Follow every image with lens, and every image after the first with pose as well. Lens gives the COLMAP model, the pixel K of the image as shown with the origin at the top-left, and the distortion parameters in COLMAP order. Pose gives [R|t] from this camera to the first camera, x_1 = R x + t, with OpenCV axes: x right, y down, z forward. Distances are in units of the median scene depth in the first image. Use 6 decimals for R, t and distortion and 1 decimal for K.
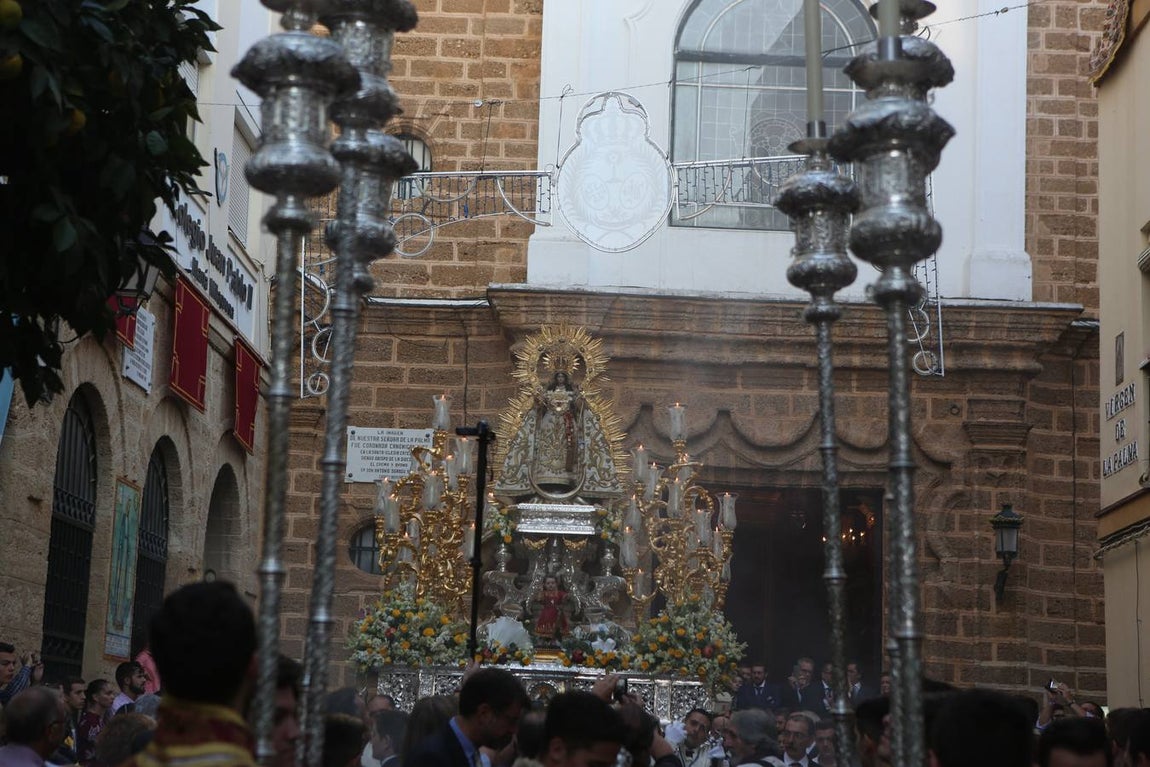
lens RADIAL K [[2207.9, 0, 575.0], [0, 2207.9, 383.5], [0, 0, 1]] dist [0.233065, -0.211484]
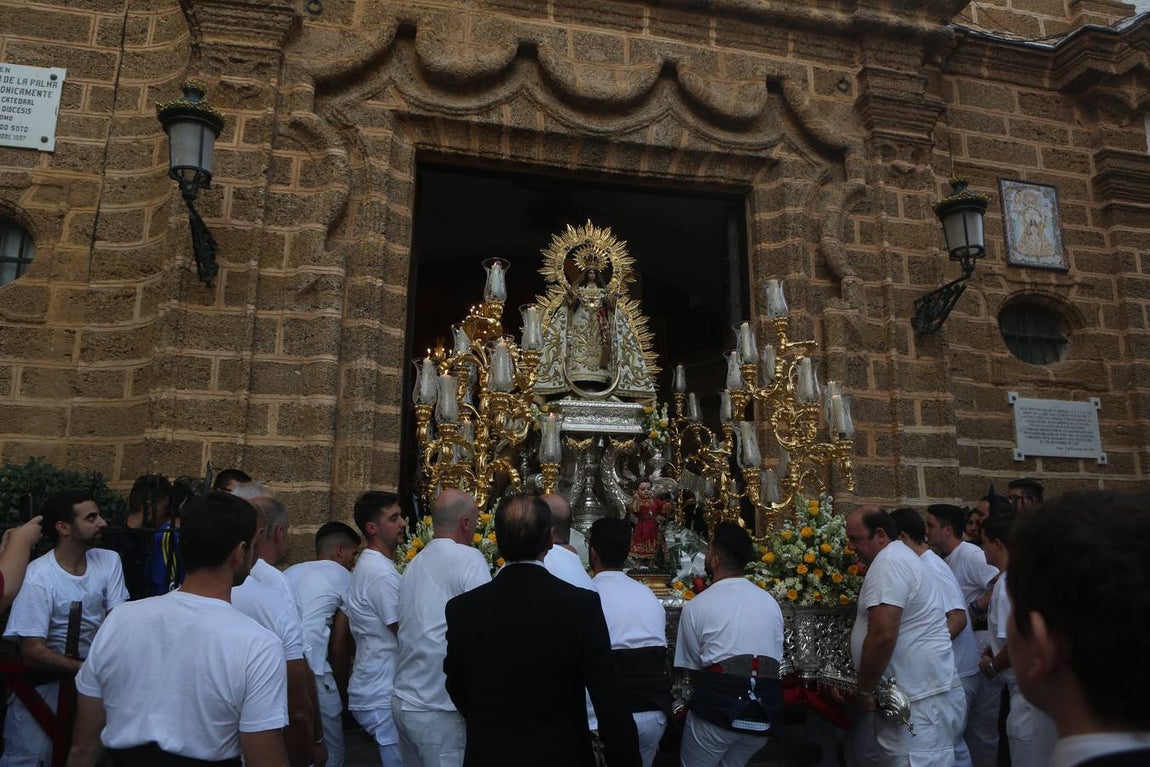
lens RADIAL K [[748.8, 0, 568.3], [0, 748.8, 380.1], [0, 0, 1]] dist [-0.082564, 0.052011]
pose [[0.985749, 0.009576, 0.167950, -0.072117], [-0.007199, 0.999865, -0.014759, 0.049283], [-0.168069, 0.013340, 0.985685, 0.679822]]
